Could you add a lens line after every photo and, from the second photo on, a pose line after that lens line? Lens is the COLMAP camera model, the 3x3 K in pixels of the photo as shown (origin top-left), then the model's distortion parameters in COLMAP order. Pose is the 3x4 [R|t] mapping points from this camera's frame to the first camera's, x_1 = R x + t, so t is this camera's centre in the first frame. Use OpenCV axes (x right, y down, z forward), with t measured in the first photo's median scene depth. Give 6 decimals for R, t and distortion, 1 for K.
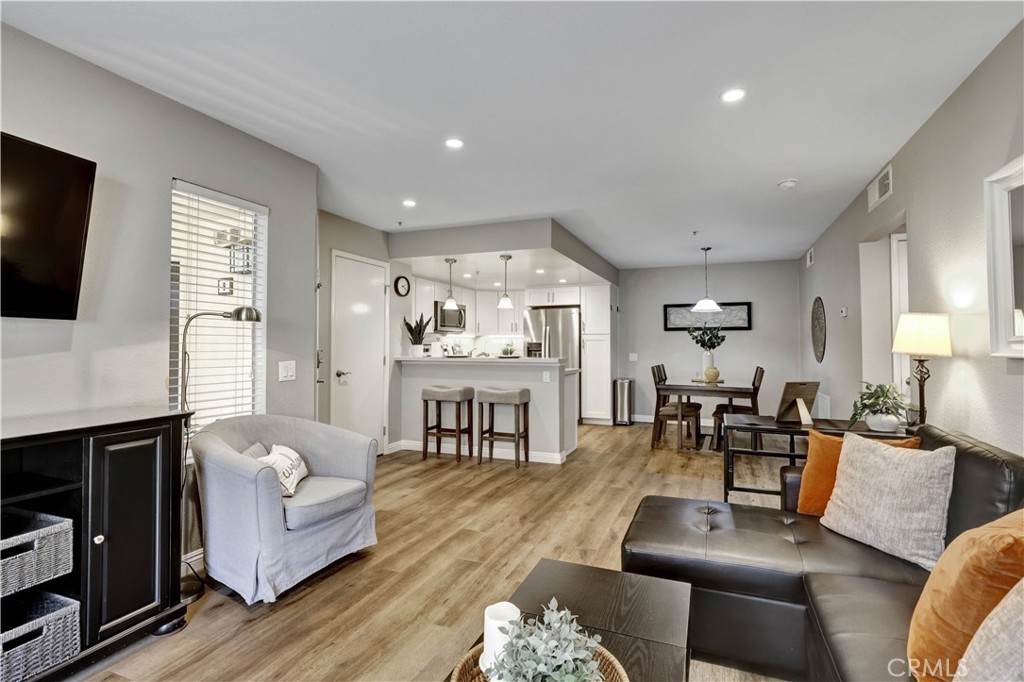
lens RADIAL K [[472.1, 0, 541.2], [0, 472.1, 335.5], [0, 0, 1]] dist [-0.024813, 0.008781]
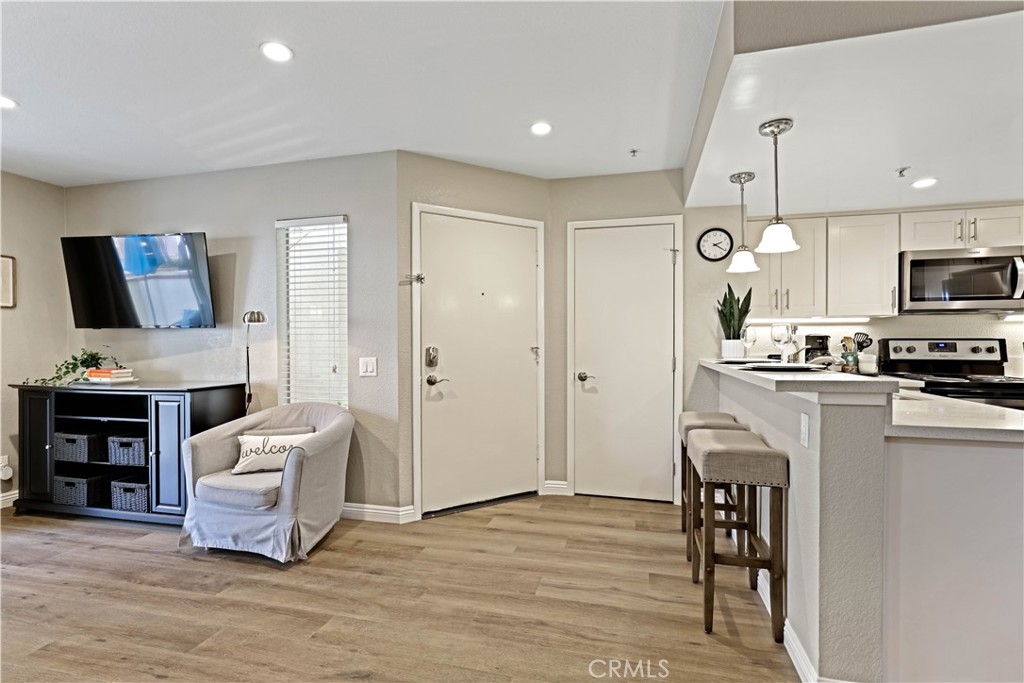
lens RADIAL K [[472.1, 0, 518.5], [0, 472.1, 345.4], [0, 0, 1]] dist [-0.024813, 0.008781]
pose [[0.119762, 0.002995, -0.992798, 0.506012], [0.025335, 0.999661, 0.006071, 0.030210], [0.992479, -0.025880, 0.119646, 1.159907]]
